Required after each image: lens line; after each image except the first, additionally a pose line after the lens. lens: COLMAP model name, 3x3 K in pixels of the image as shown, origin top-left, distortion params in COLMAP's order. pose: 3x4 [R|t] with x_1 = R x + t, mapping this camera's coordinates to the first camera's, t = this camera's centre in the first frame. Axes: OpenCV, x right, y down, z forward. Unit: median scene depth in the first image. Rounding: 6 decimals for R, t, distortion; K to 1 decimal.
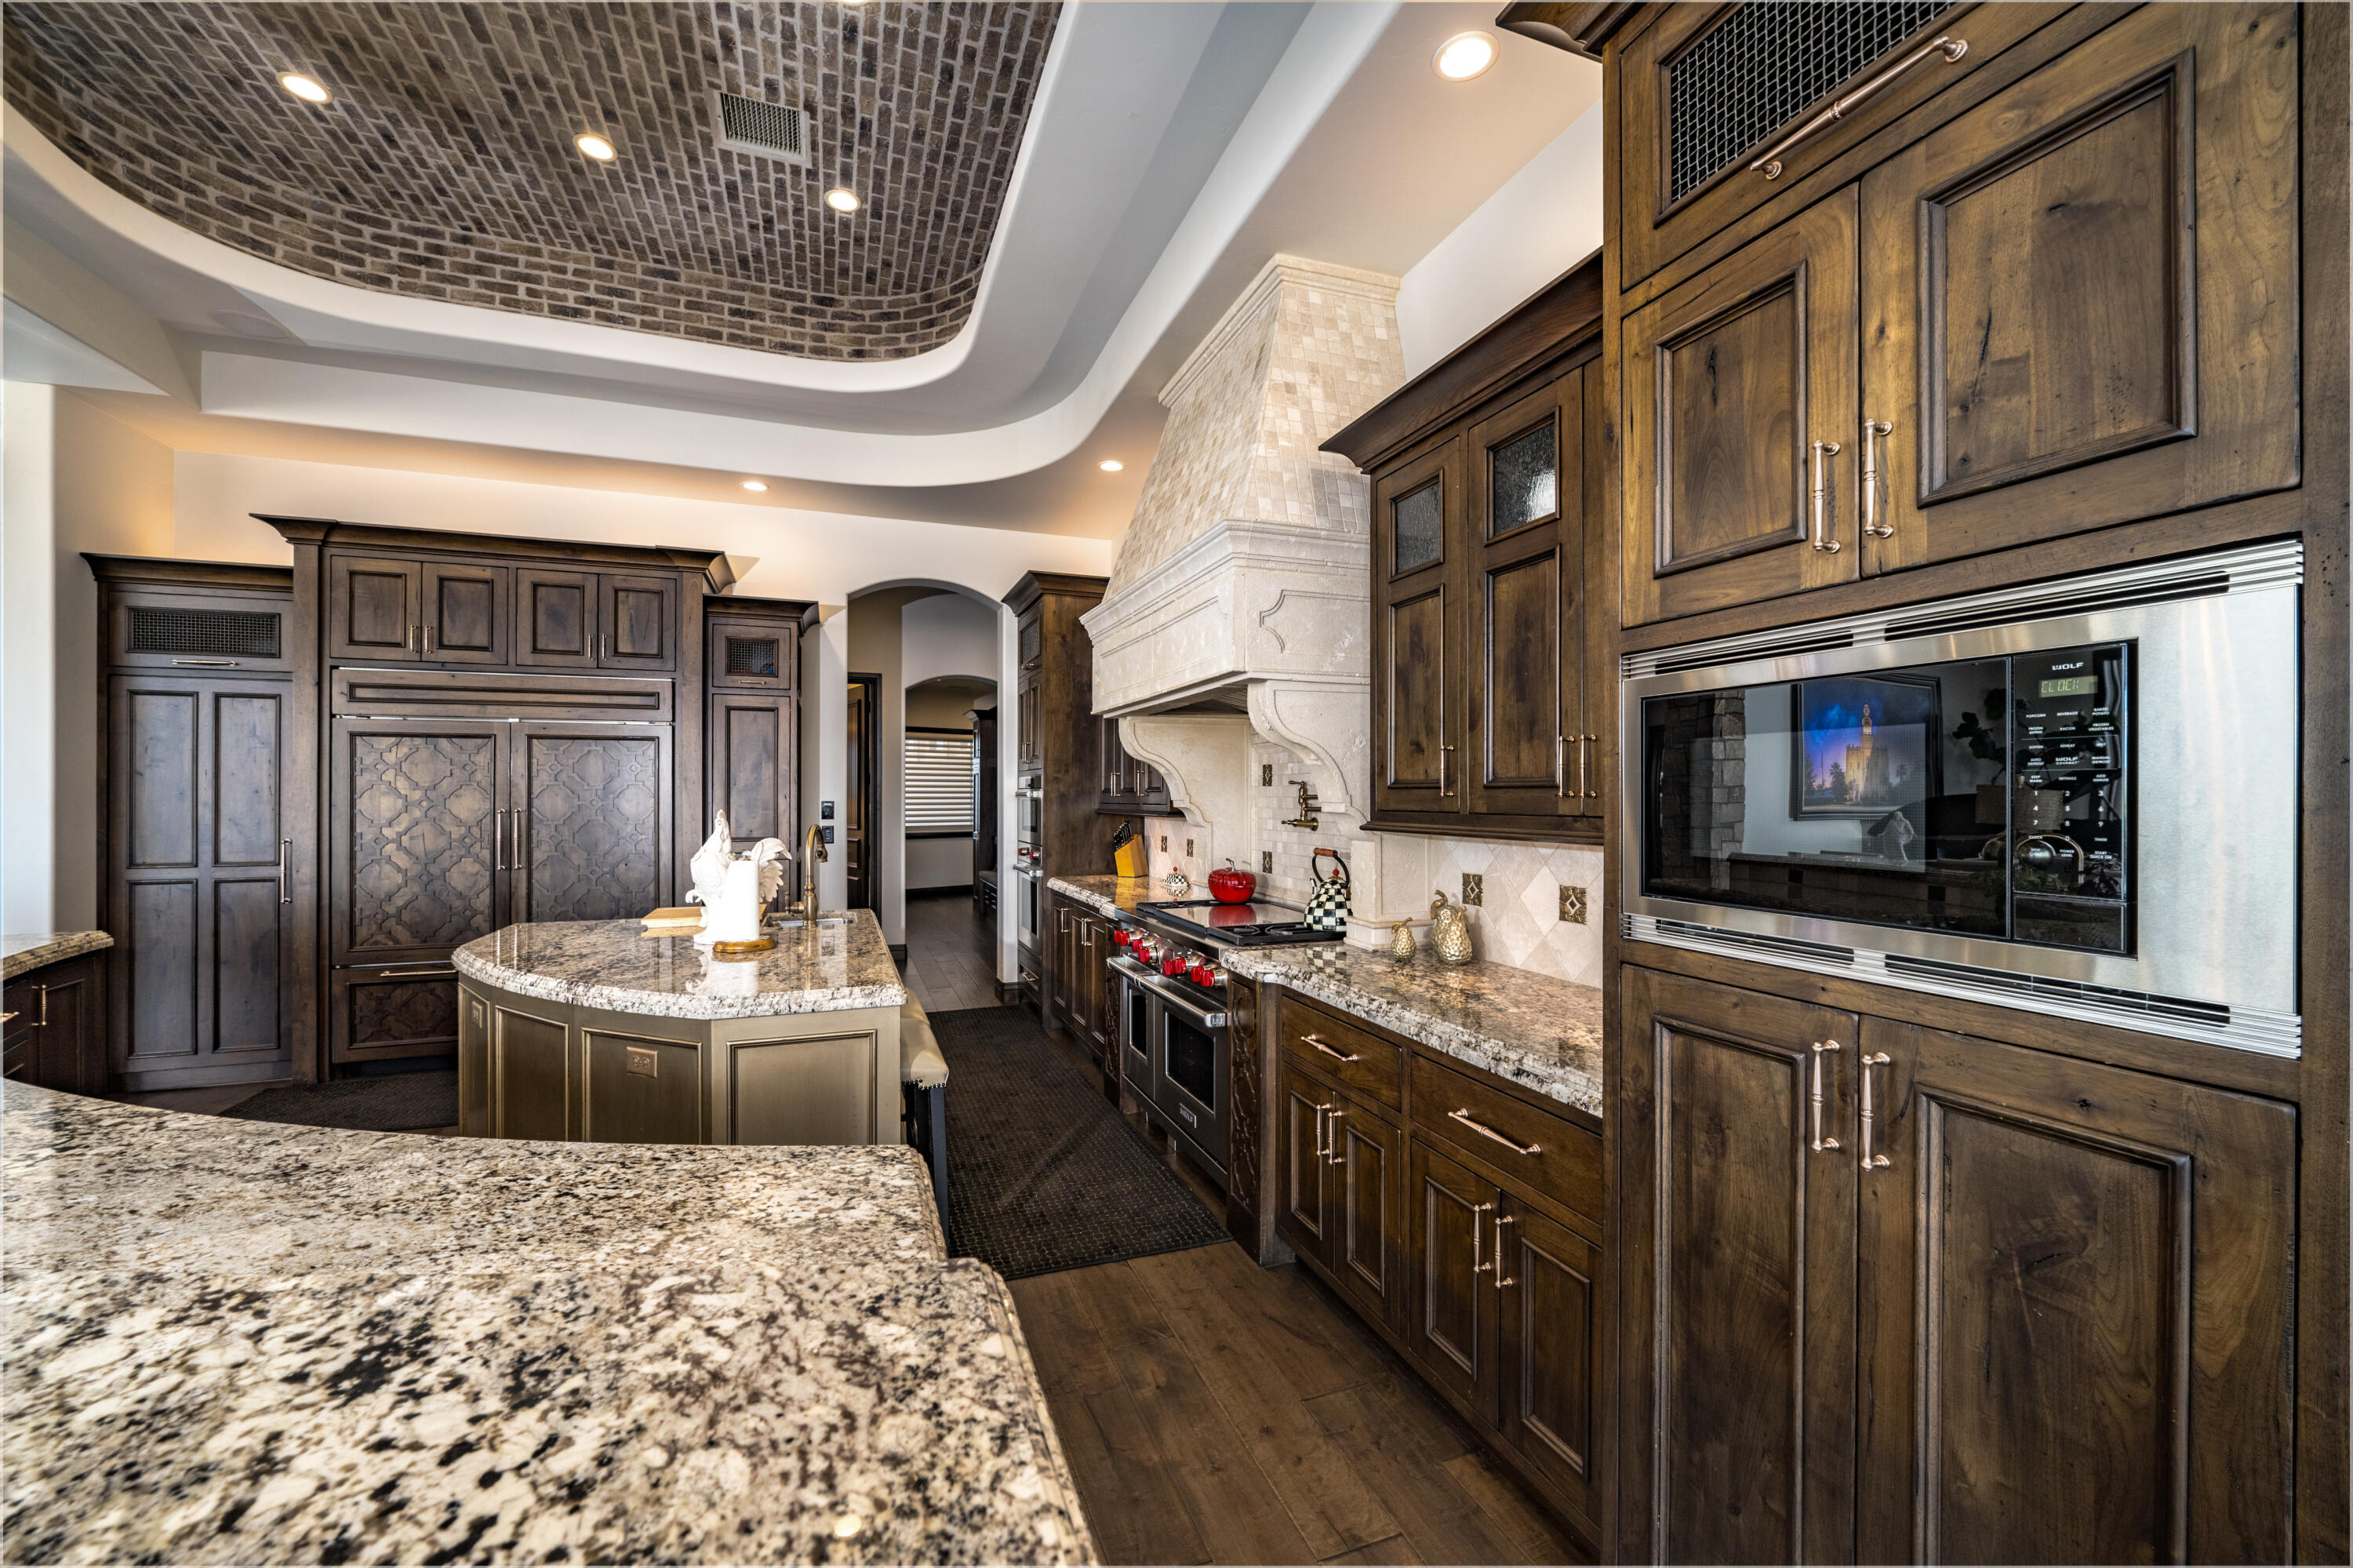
lens RADIAL K [[965.7, 0, 1140.2], [0, 965.7, 792.4], [0, 0, 1]] dist [-0.004950, -0.000119]
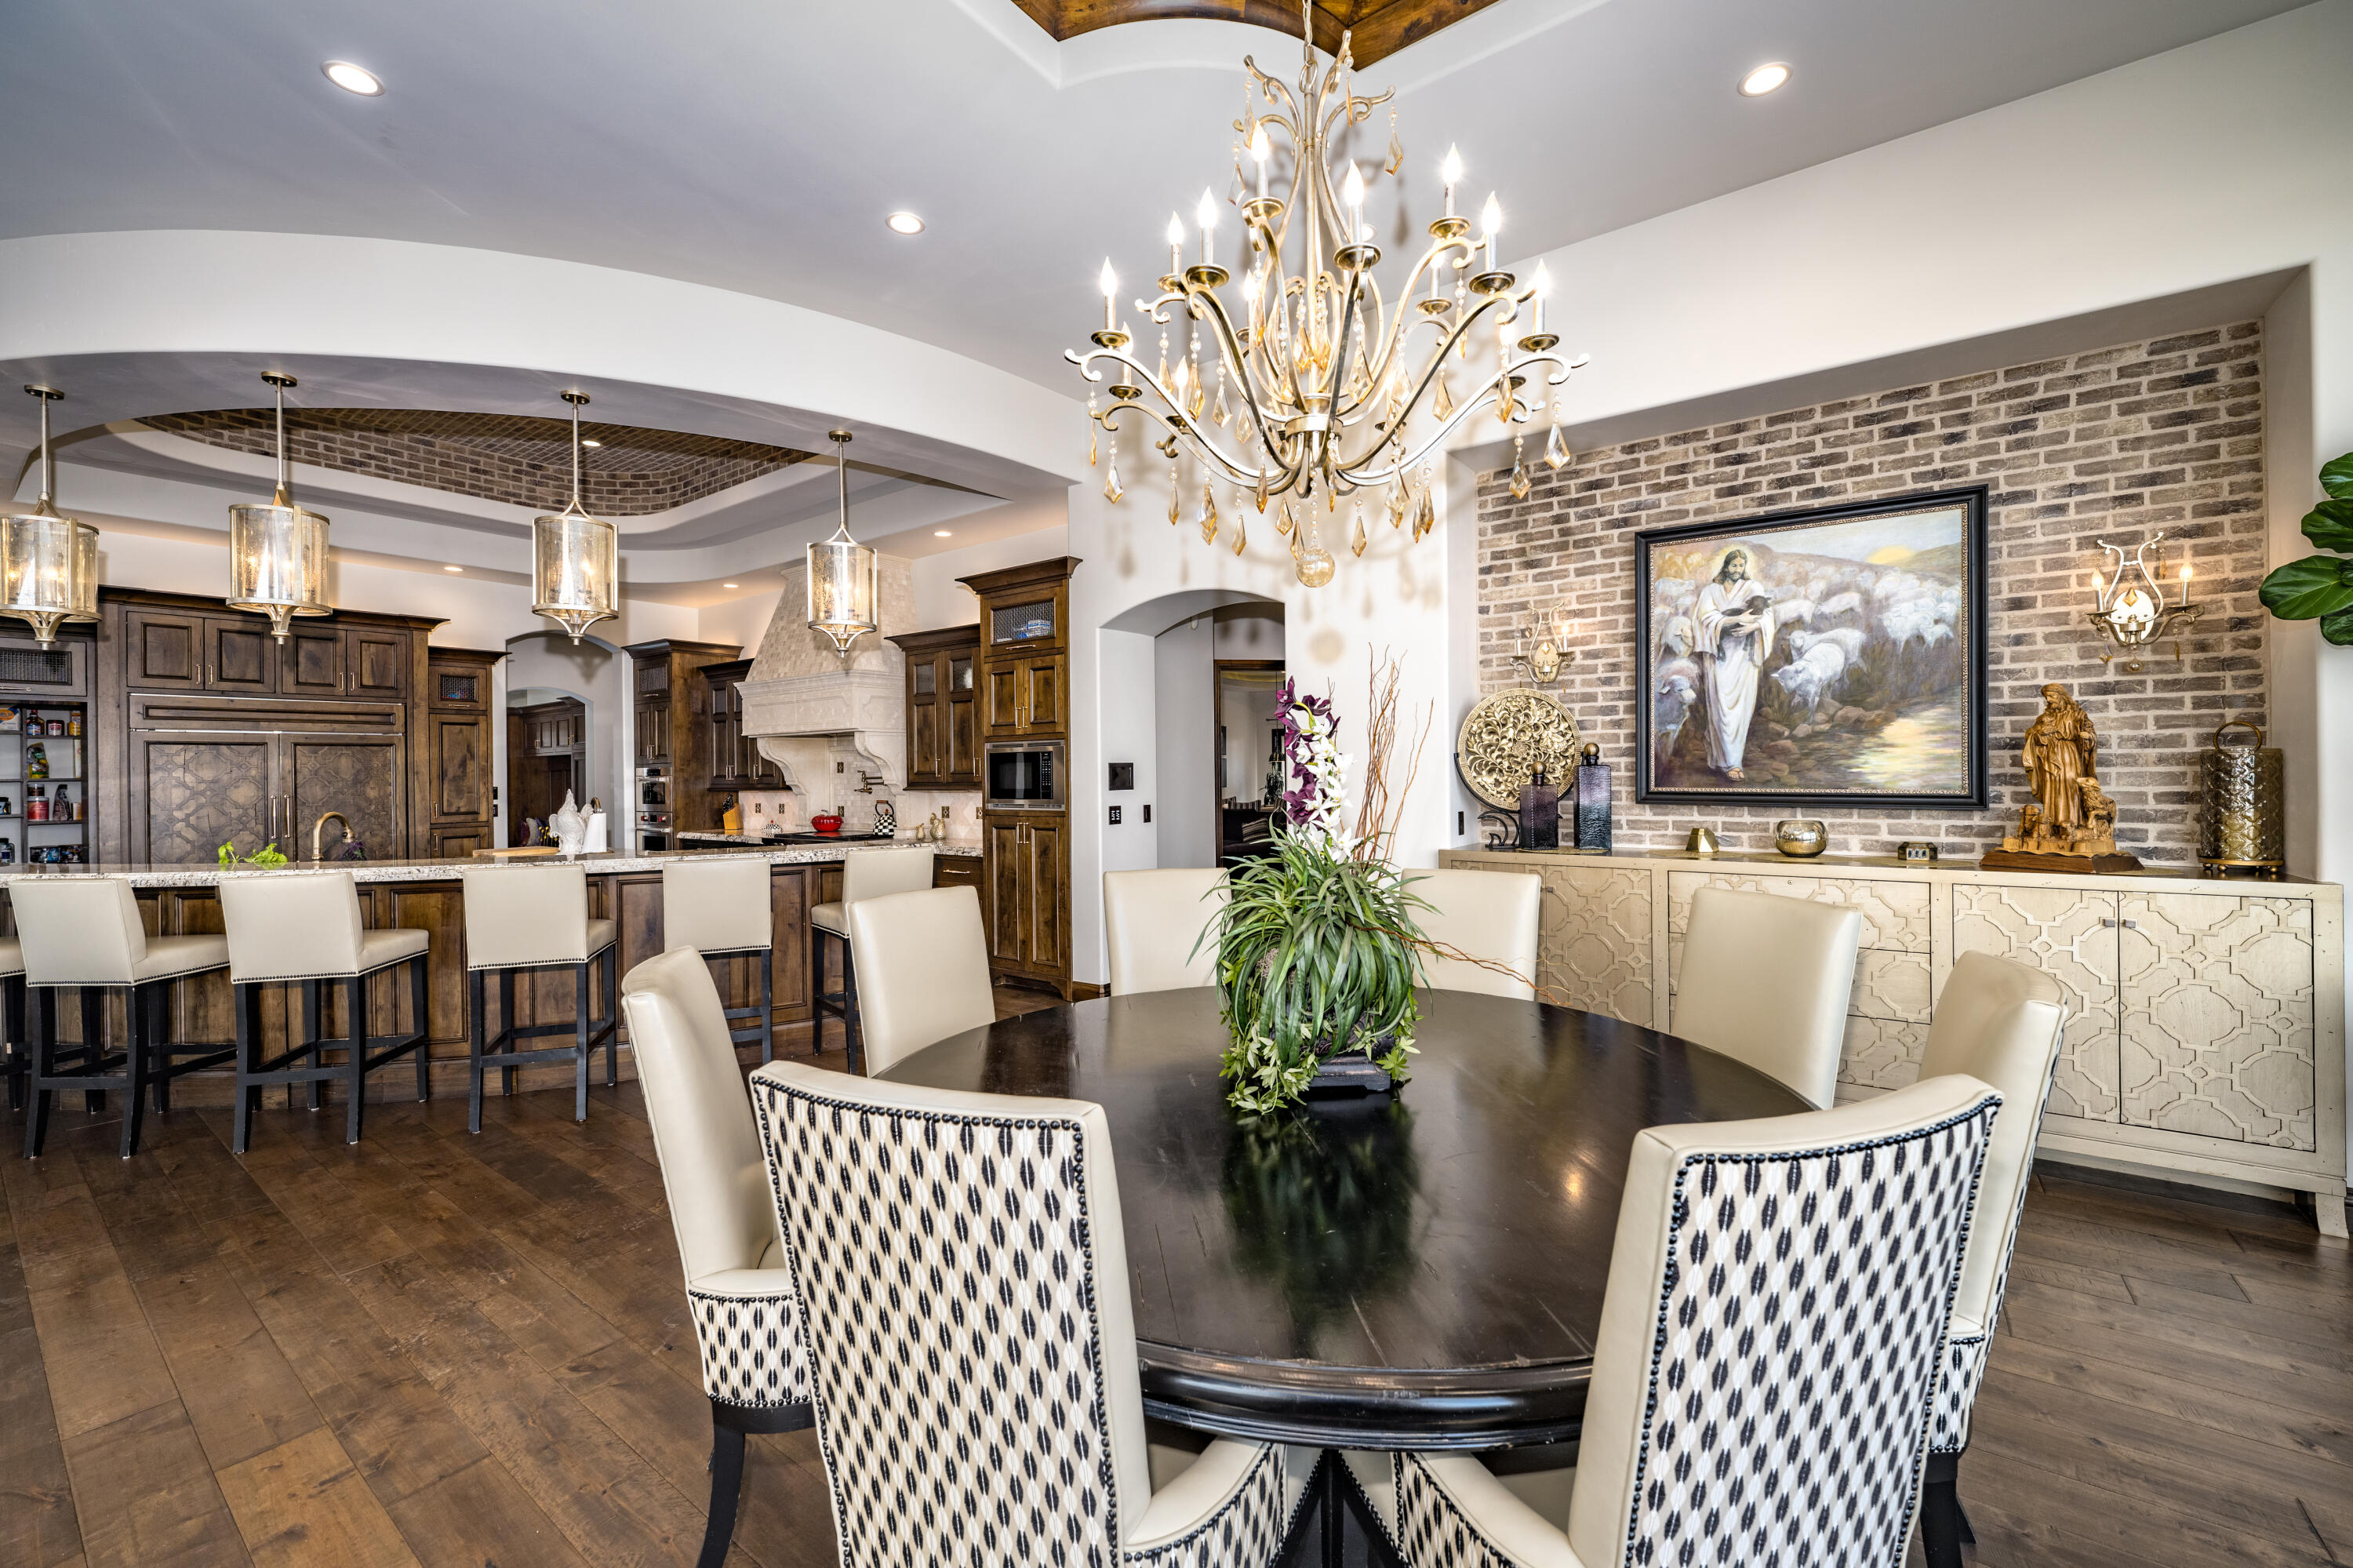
lens RADIAL K [[965.7, 0, 1176.6], [0, 965.7, 774.7], [0, 0, 1]] dist [-0.004950, -0.000119]
pose [[0.823361, -0.012888, 0.567371, -0.393562], [0.011786, 0.999915, 0.005609, -0.005918], [-0.567395, 0.002069, 0.823443, -0.954959]]
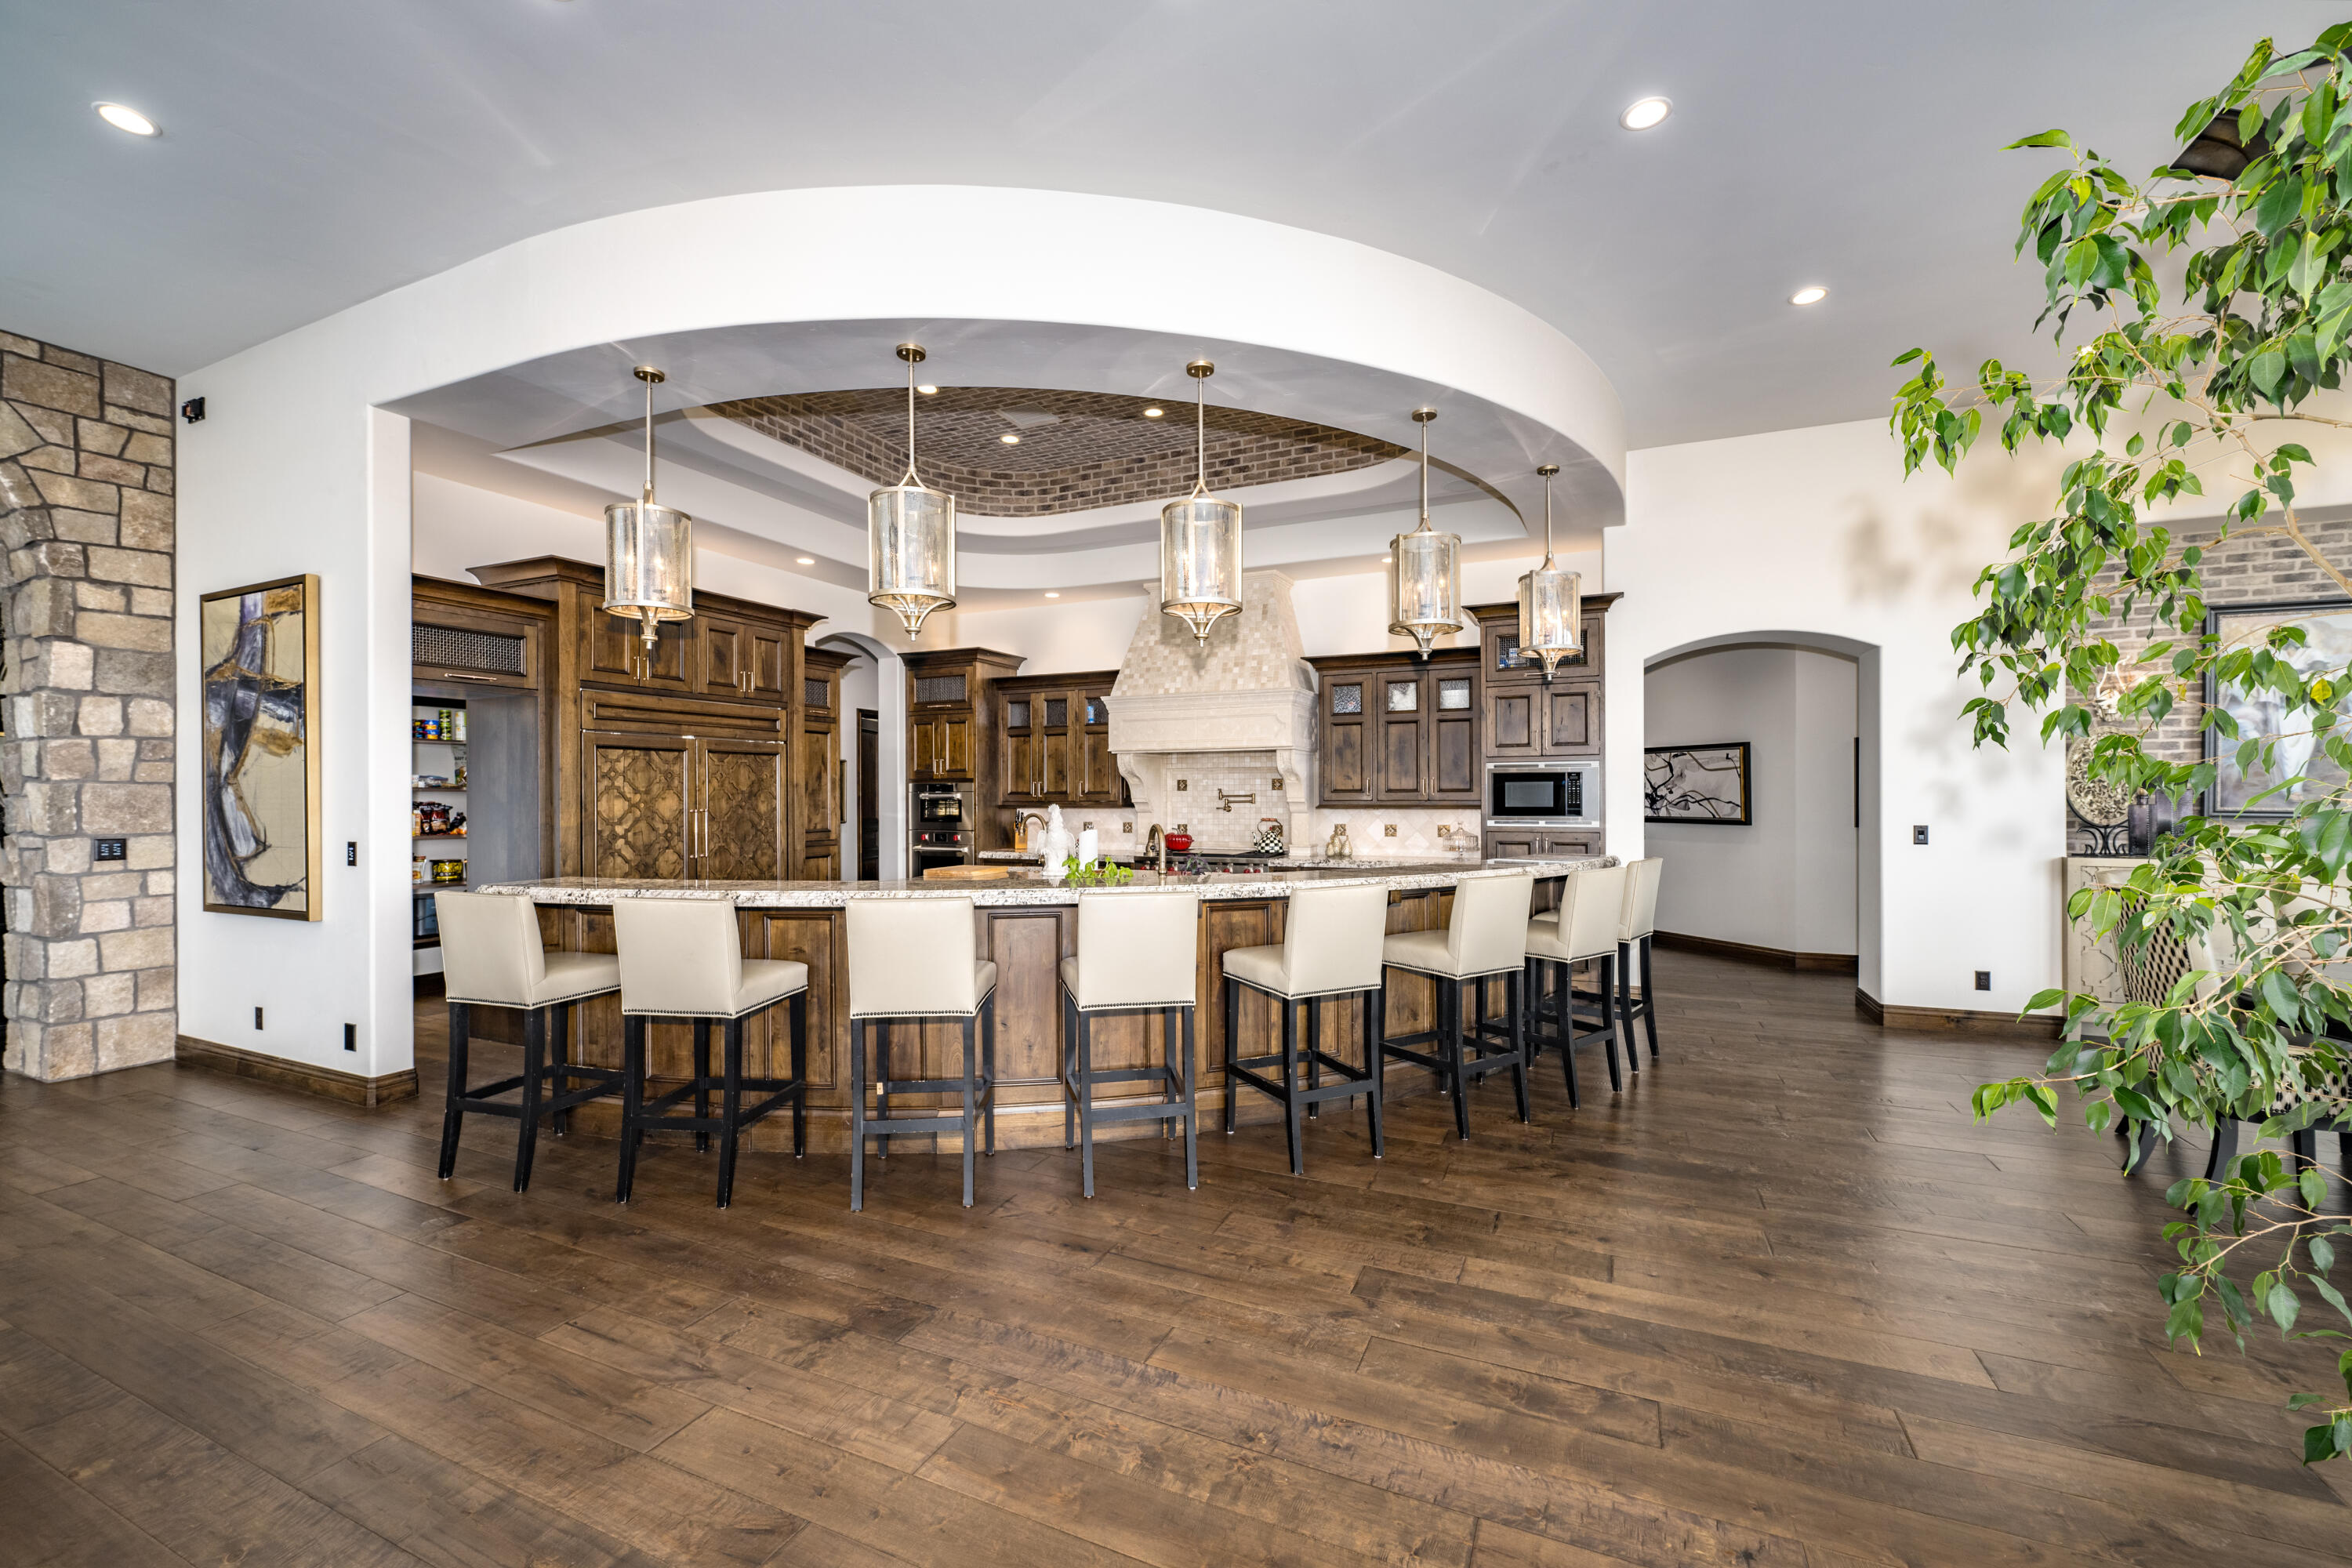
lens RADIAL K [[965.3, 0, 1176.9], [0, 965.3, 799.1], [0, 0, 1]] dist [-0.004950, -0.000119]
pose [[0.679152, -0.006411, 0.733970, -1.211309], [0.001856, 0.999974, 0.007017, -0.003249], [-0.733996, -0.003404, 0.679146, -0.314571]]
